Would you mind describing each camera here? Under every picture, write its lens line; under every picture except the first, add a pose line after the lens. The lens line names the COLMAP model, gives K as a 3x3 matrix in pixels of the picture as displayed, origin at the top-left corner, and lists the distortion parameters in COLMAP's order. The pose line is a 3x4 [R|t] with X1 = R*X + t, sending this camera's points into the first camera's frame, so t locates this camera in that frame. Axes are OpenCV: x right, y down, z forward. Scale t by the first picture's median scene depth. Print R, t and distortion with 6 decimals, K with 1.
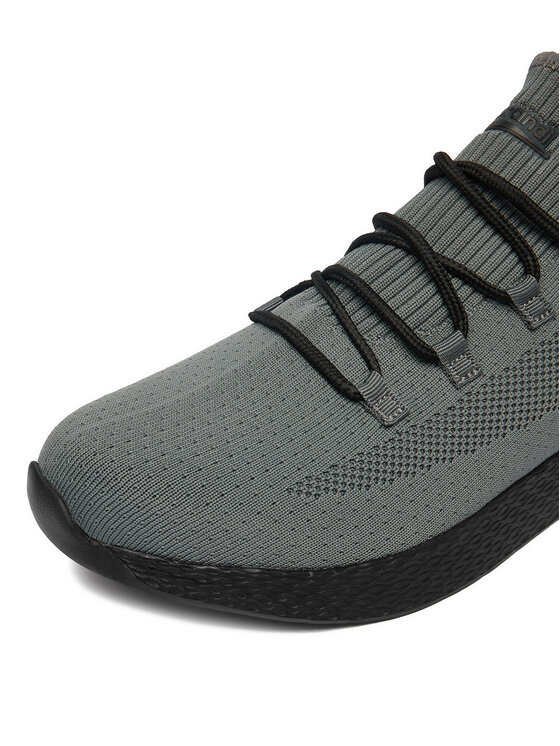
lens RADIAL K [[789.9, 0, 280.0], [0, 789.9, 373.0], [0, 0, 1]] dist [-0.089683, -0.001574]
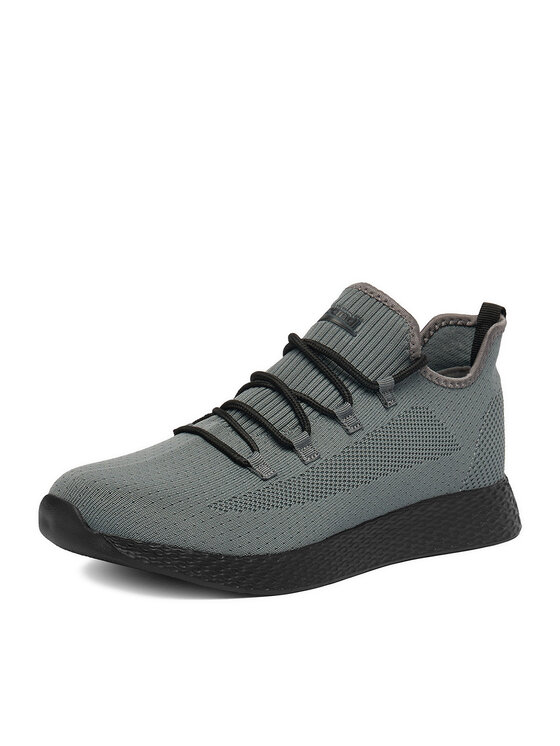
lens RADIAL K [[1692.6, 0, 280.0], [0, 1692.6, 373.0], [0, 0, 1]] dist [0.382534, 0.012819]
pose [[0.984529, 0.038914, 0.170844, -0.444641], [0.027330, 0.928990, -0.369095, 1.155486], [-0.173075, 0.368054, 0.913554, -2.322239]]
